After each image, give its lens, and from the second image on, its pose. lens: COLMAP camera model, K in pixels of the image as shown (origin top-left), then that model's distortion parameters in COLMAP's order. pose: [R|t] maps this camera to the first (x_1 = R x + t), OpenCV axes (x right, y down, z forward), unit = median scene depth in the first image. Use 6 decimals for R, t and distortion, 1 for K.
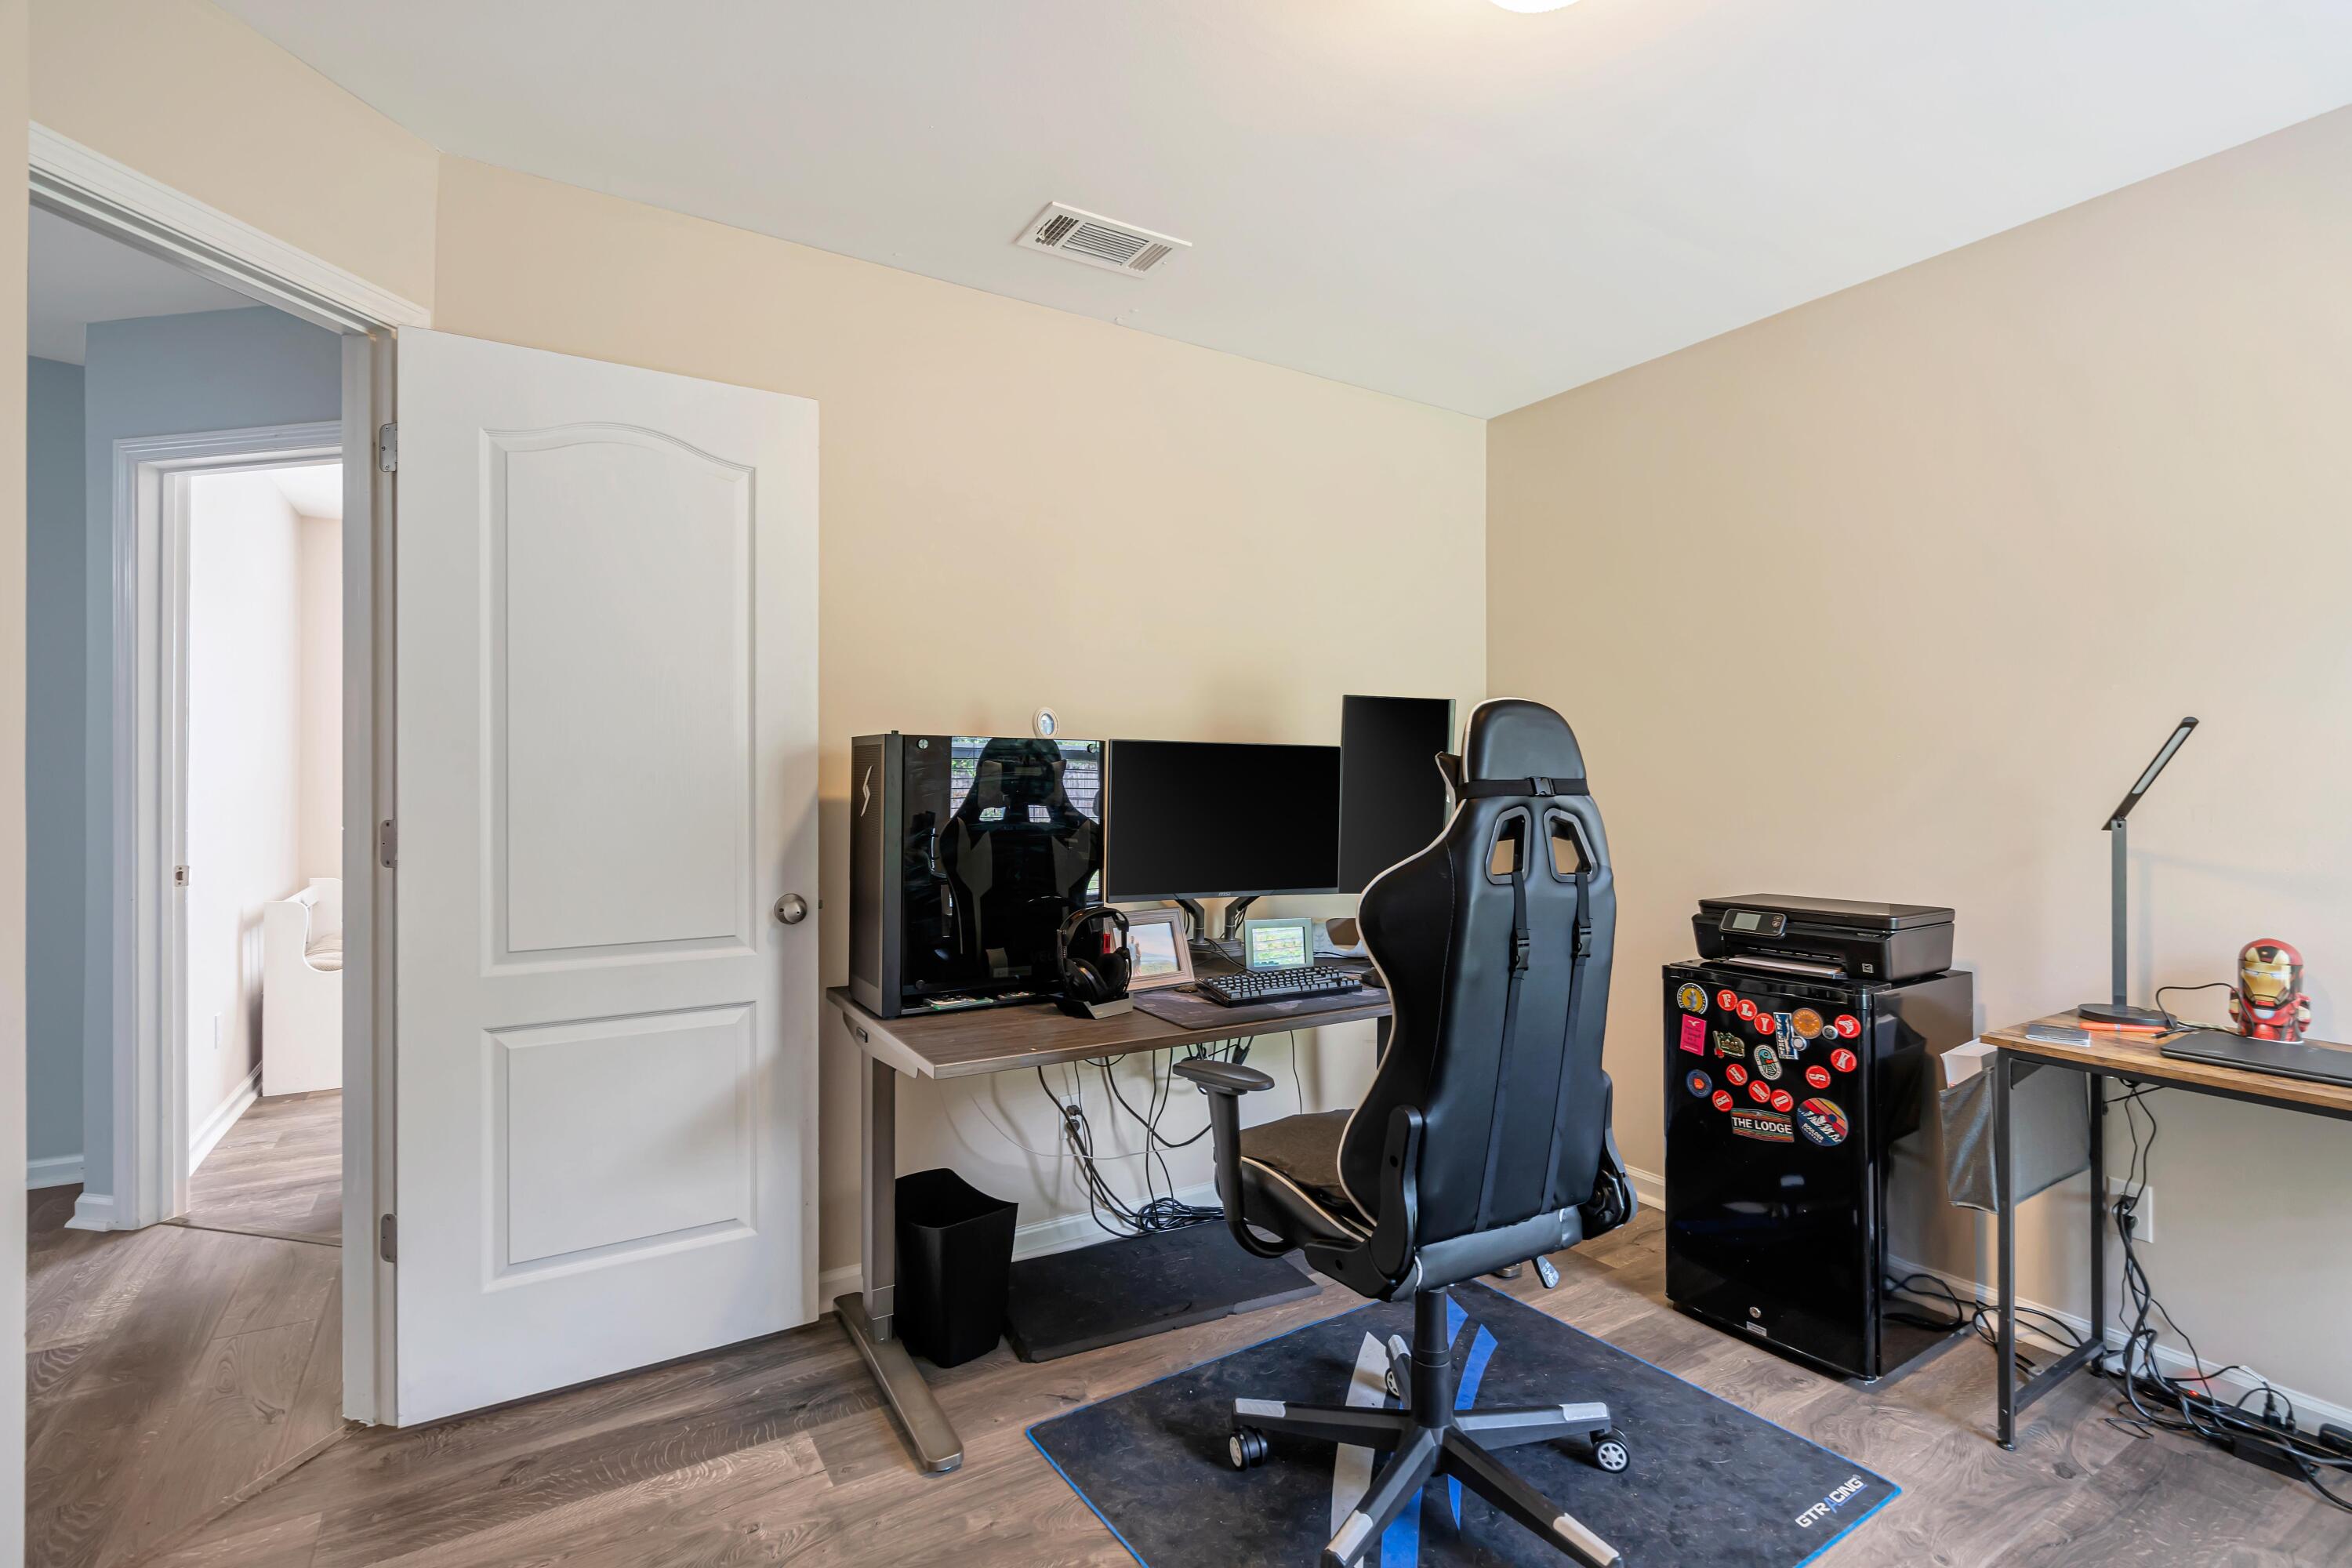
lens RADIAL K [[1069.7, 0, 1185.3], [0, 1069.7, 789.5], [0, 0, 1]] dist [-0.005352, 0.000946]
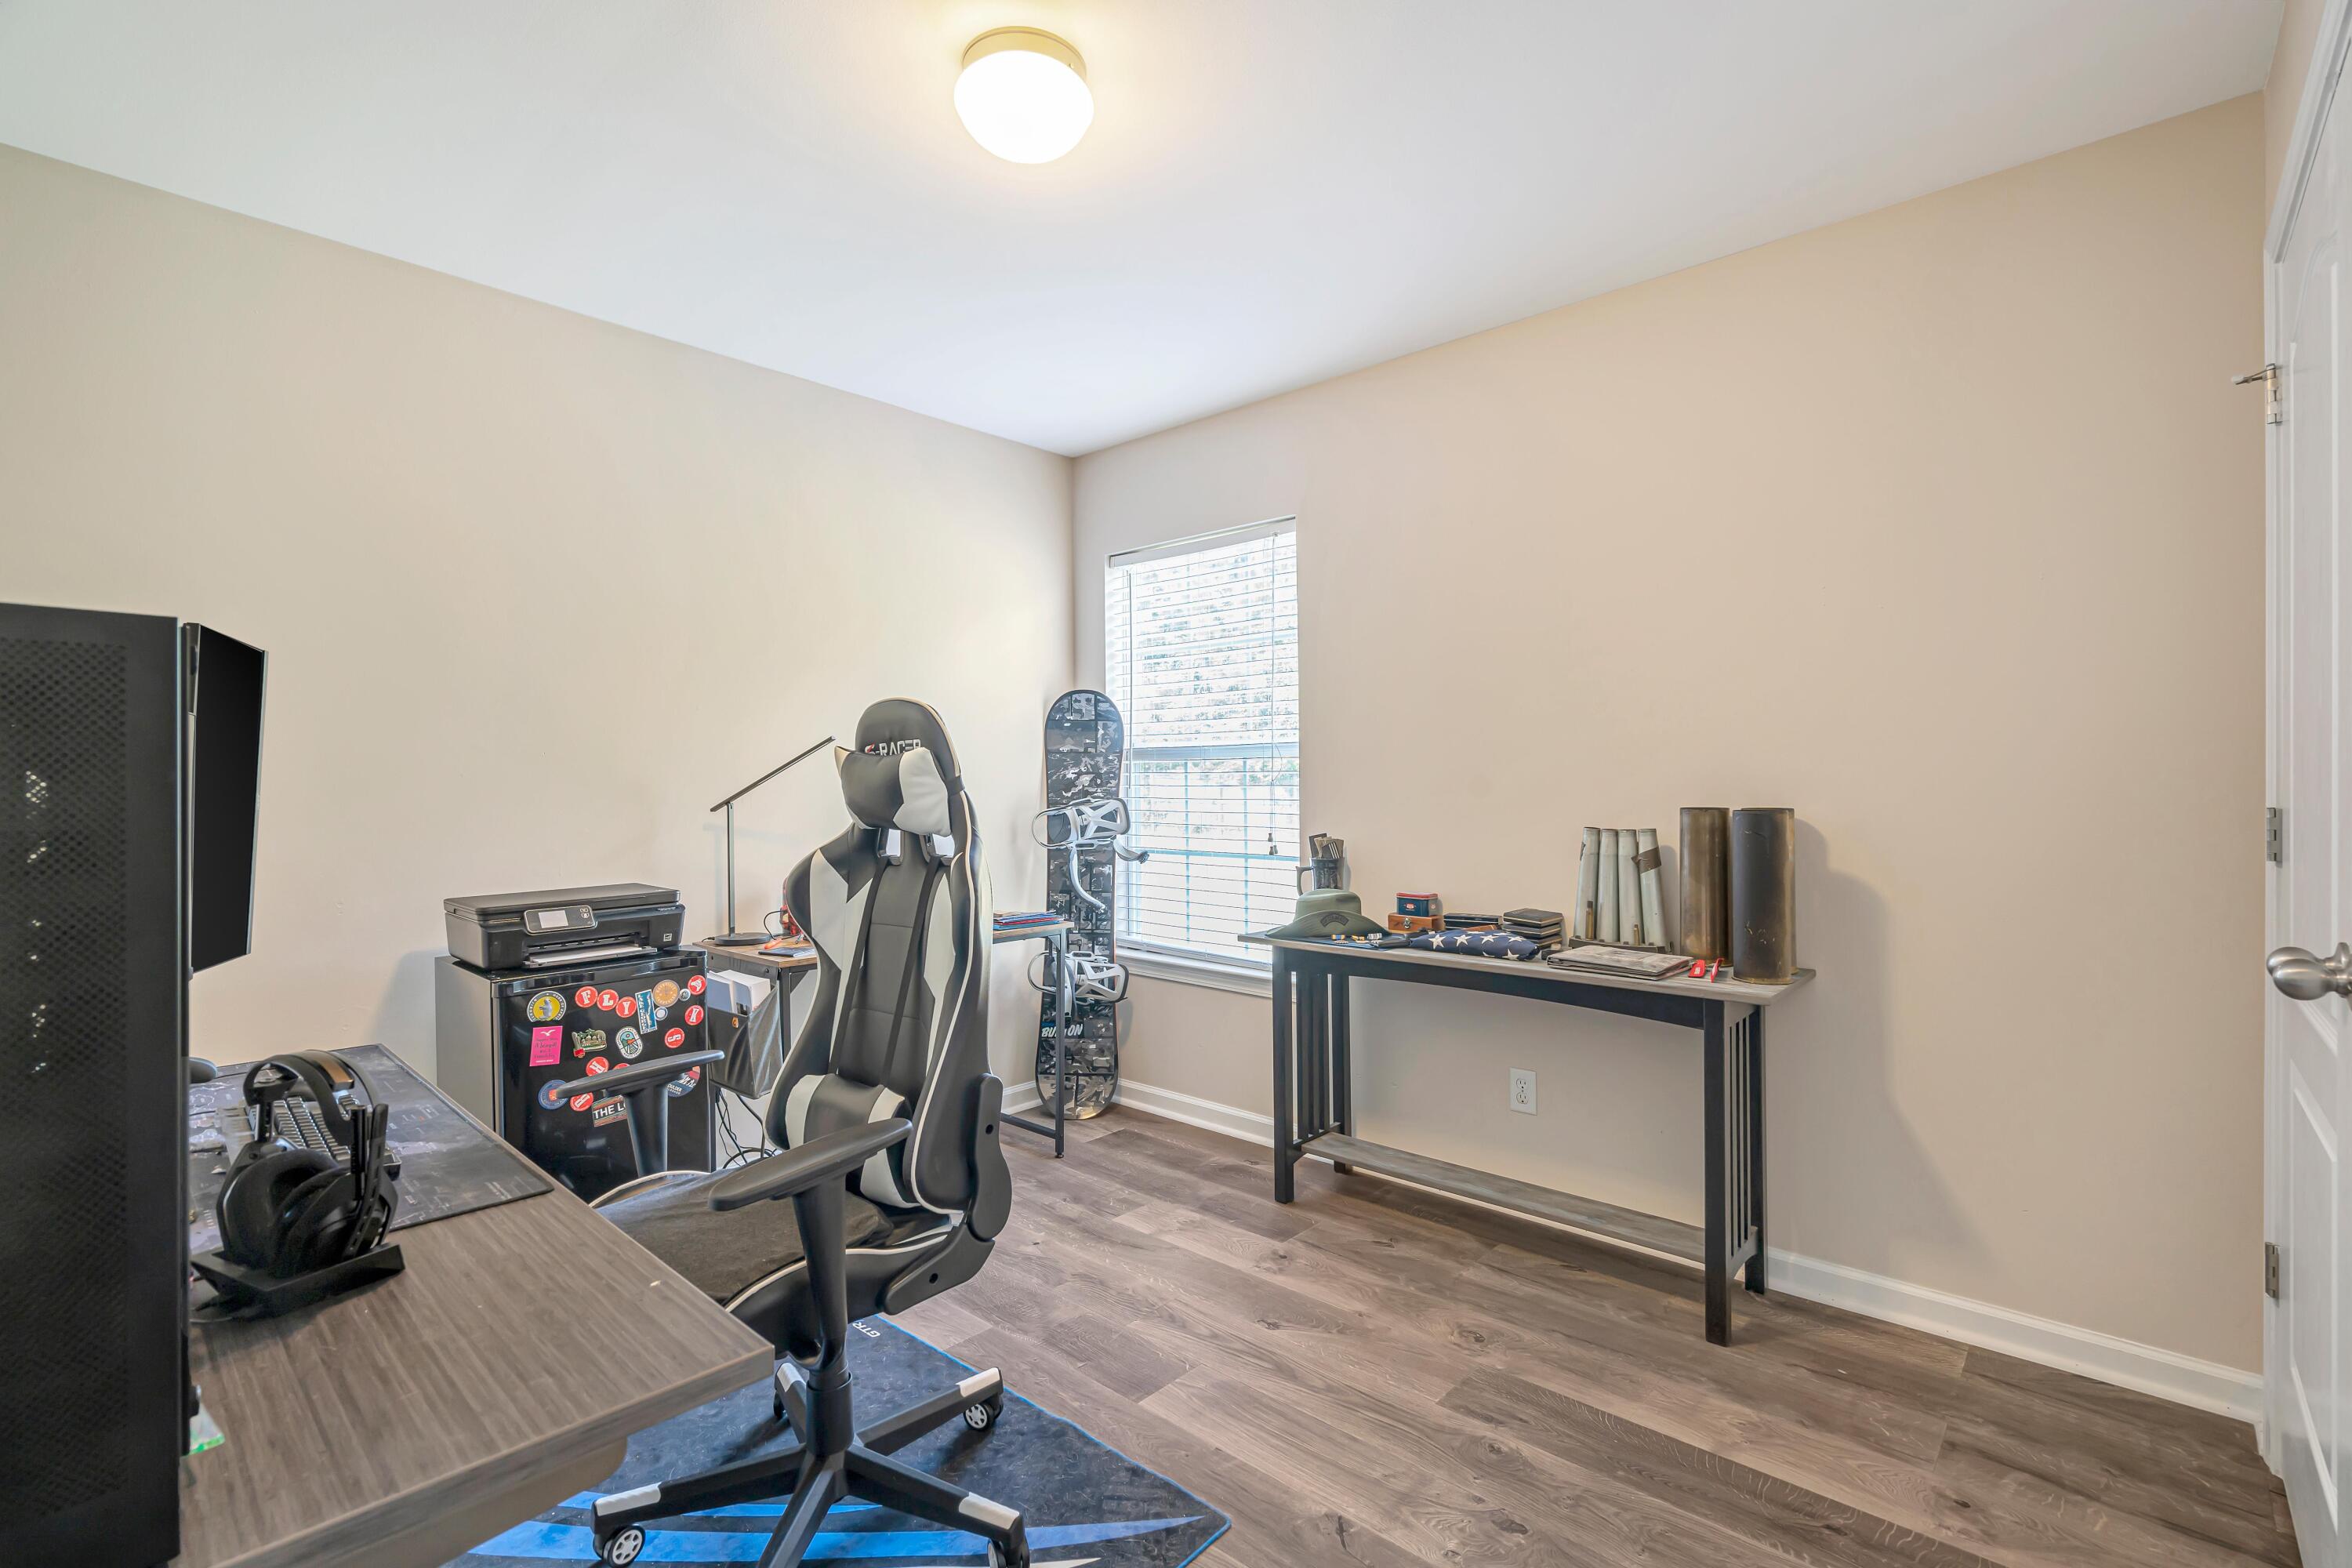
lens RADIAL K [[1069.7, 0, 1179.1], [0, 1069.7, 774.1], [0, 0, 1]] dist [-0.005352, 0.000946]
pose [[-0.277685, 0.000593, 0.960672, -0.617989], [0.005377, 0.999985, 0.000937, -0.008430], [-0.960657, 0.005425, -0.277684, 0.766266]]
